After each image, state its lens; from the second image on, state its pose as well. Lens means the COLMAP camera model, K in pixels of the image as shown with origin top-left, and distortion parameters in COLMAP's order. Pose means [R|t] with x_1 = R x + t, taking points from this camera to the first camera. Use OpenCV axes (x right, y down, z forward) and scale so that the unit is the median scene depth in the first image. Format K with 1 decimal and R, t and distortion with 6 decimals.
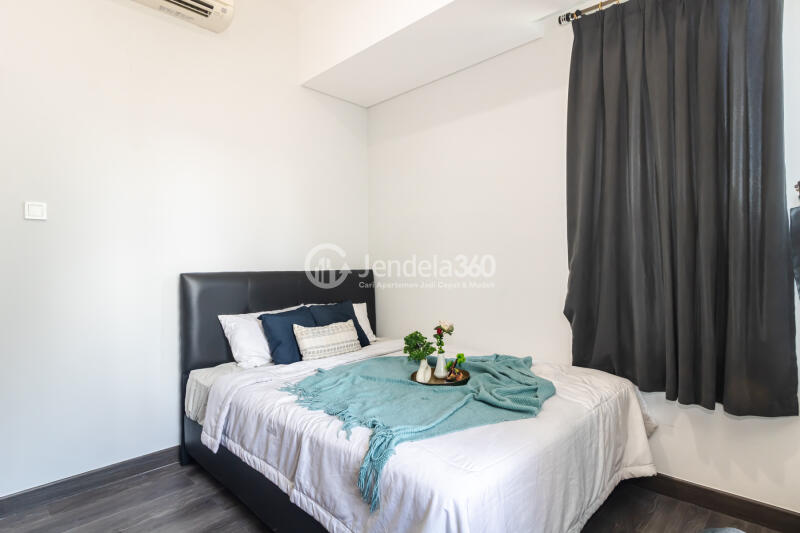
lens RADIAL K [[426.2, 0, 401.4], [0, 426.2, 264.6], [0, 0, 1]] dist [0.000737, 0.000008]
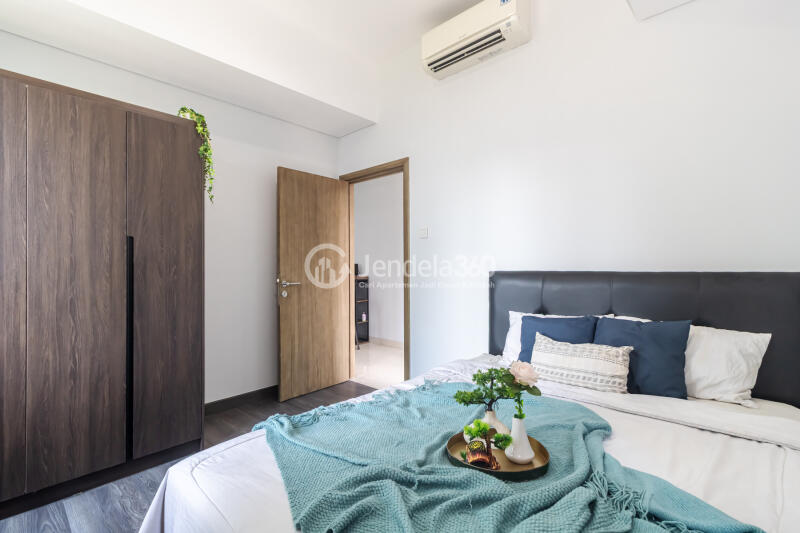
lens RADIAL K [[374.2, 0, 399.7], [0, 374.2, 263.6], [0, 0, 1]] dist [0.000533, -0.000079]
pose [[-0.023879, 0.000992, -0.999714, 0.521590], [-0.003620, 0.999993, 0.001079, 0.001868], [0.999708, 0.003645, -0.023875, 0.745135]]
